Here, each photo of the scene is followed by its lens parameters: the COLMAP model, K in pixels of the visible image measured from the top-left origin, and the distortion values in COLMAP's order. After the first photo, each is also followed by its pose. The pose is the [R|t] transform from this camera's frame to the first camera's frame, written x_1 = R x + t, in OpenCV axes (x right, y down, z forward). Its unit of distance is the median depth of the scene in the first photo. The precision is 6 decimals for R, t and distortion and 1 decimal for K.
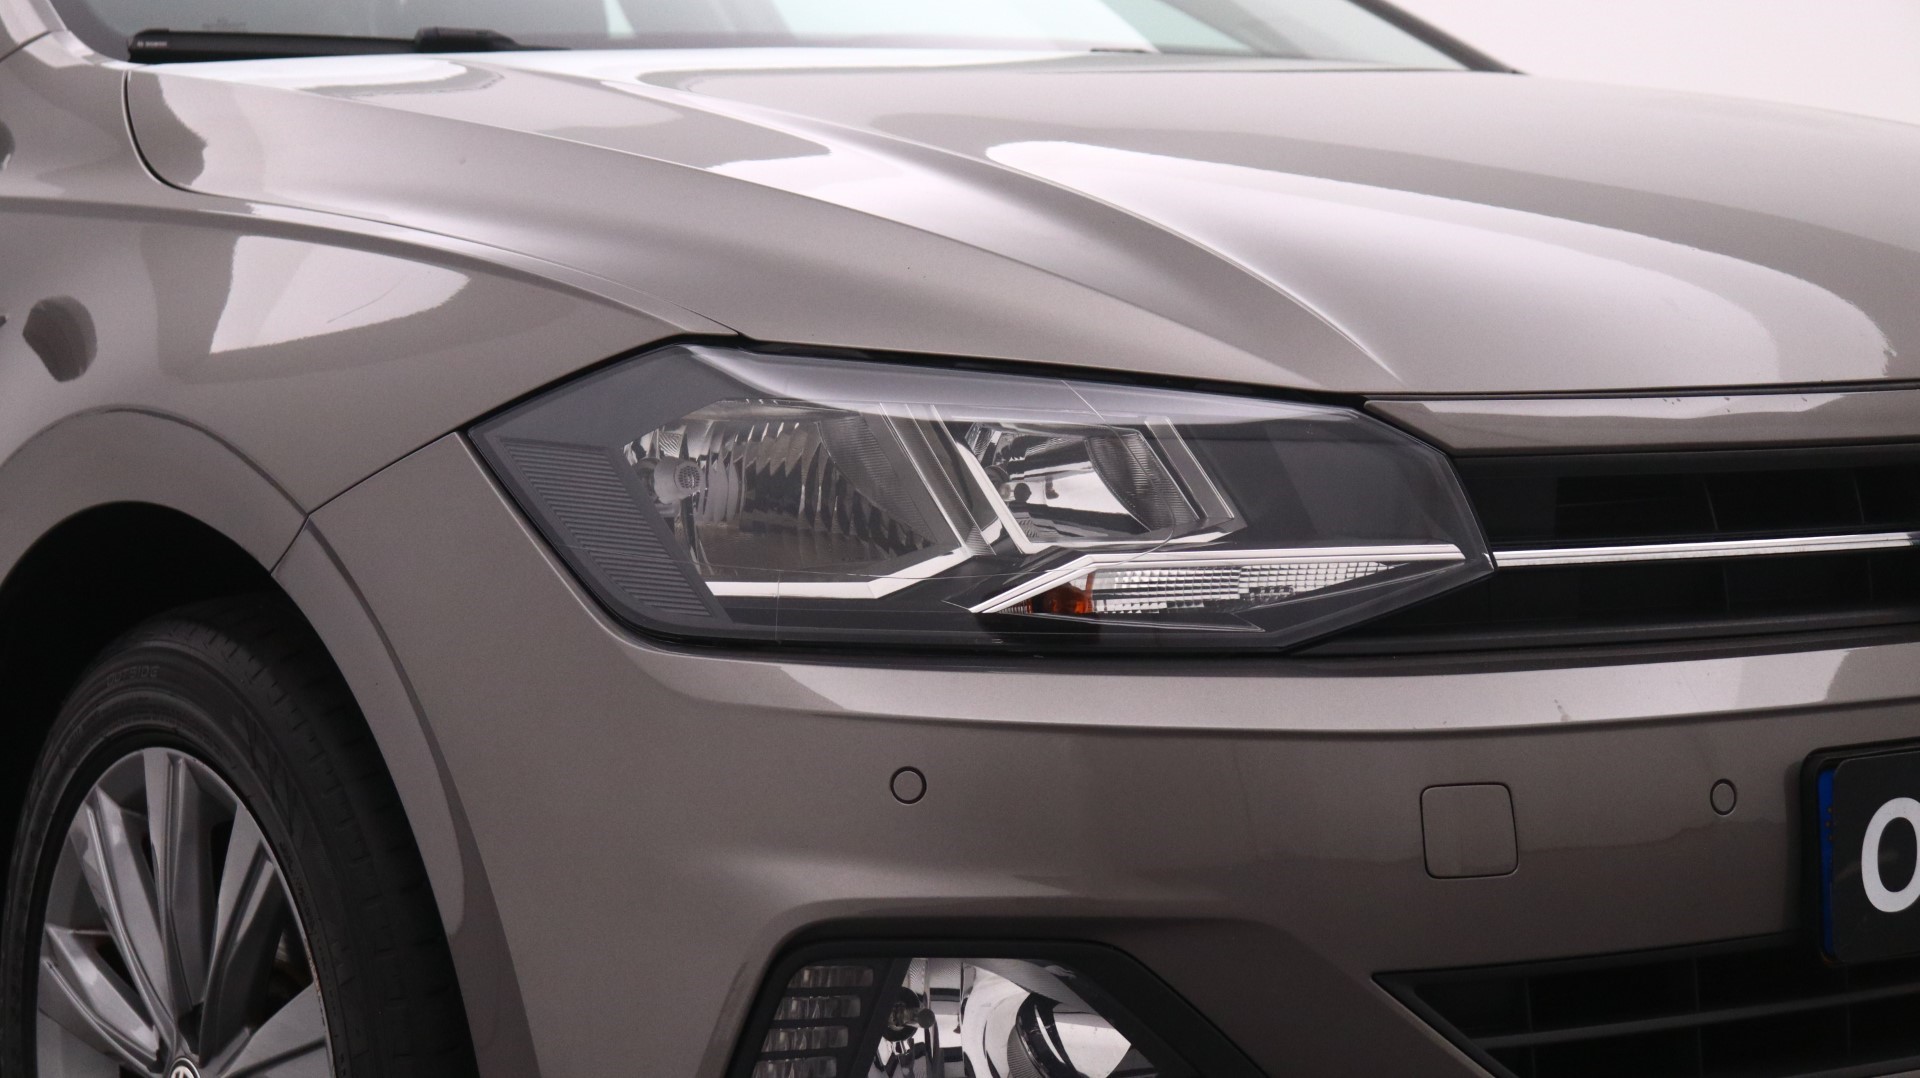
lens RADIAL K [[4029.8, 0, 959.8], [0, 4029.8, 540.0], [0, 0, 1]] dist [0.058545, 0.000000]
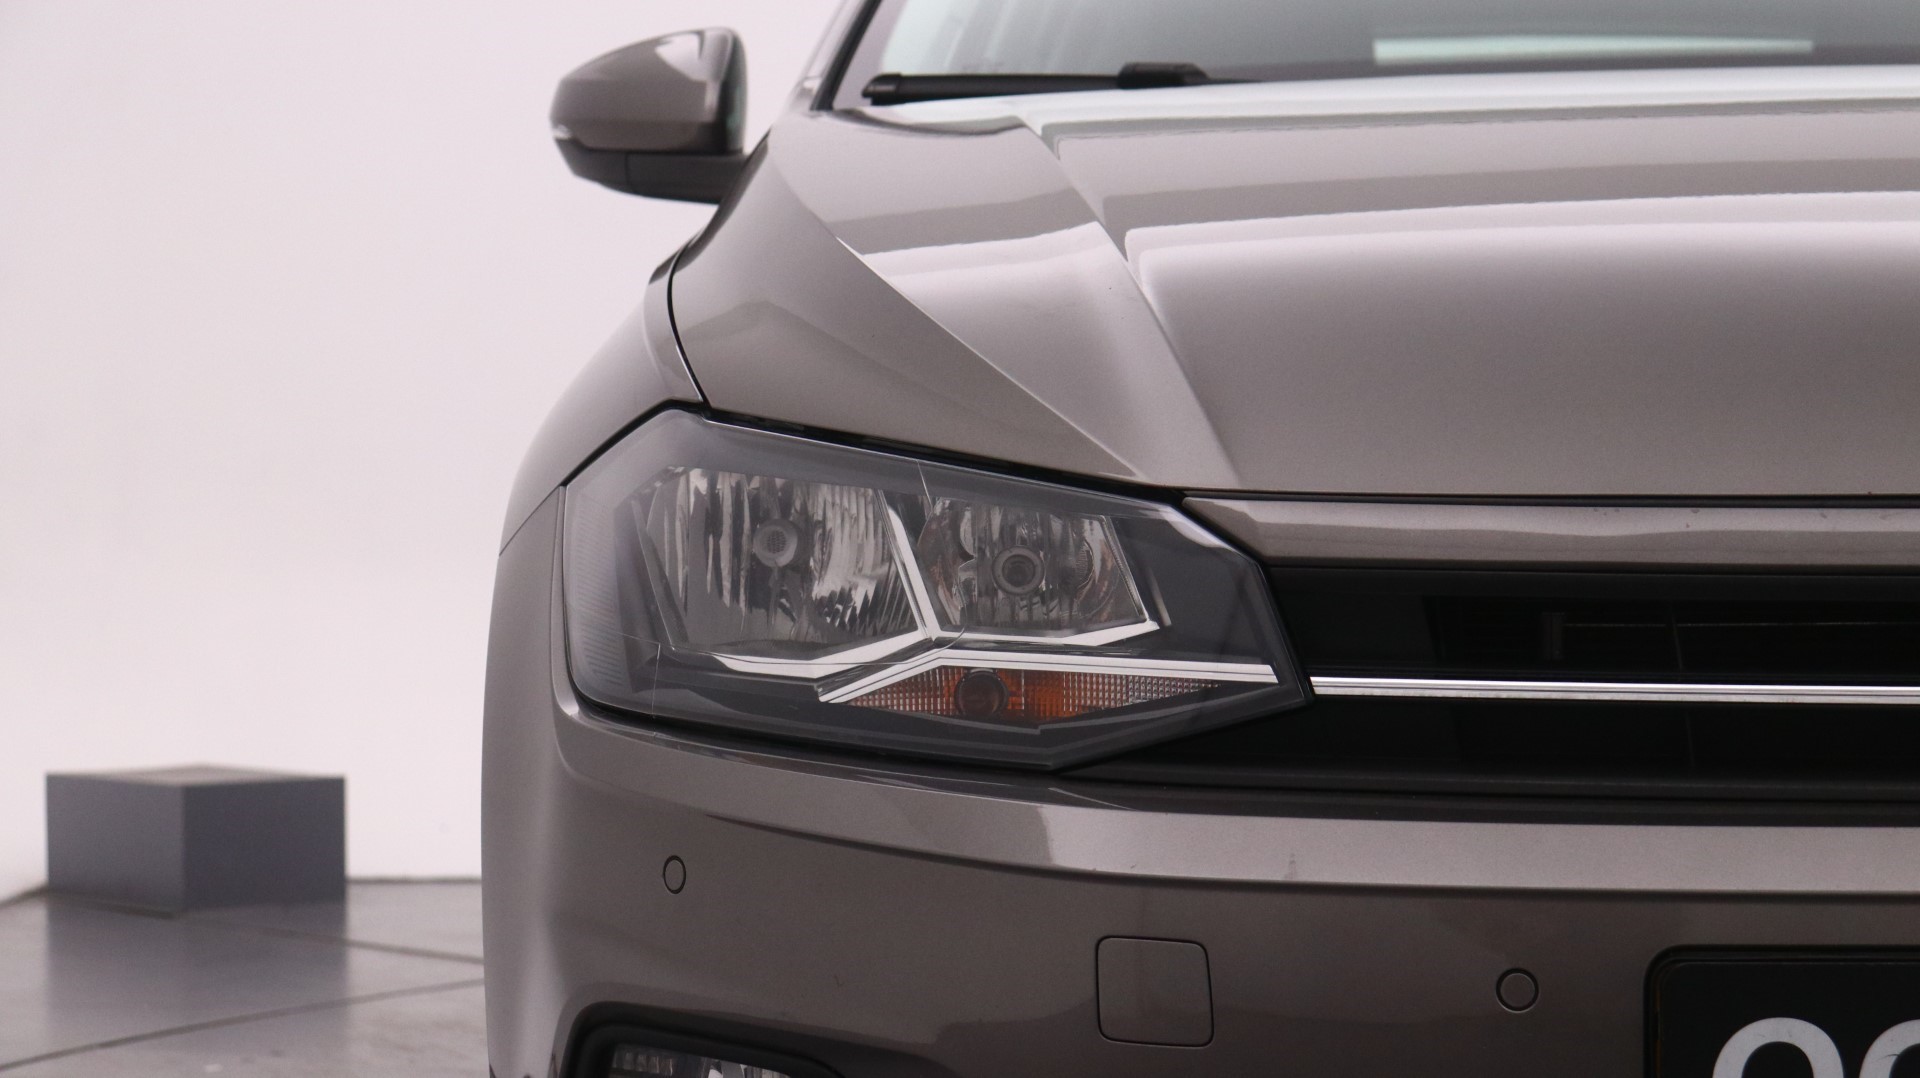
lens RADIAL K [[4711.8, 0, 959.9], [0, 4711.8, 536.8], [0, 0, 1]] dist [-0.316266, 0.000000]
pose [[0.714774, 0.046942, -0.697778, 0.766578], [-0.047581, 0.998697, 0.018446, -0.041376], [0.697735, 0.020016, 0.716076, 0.220356]]
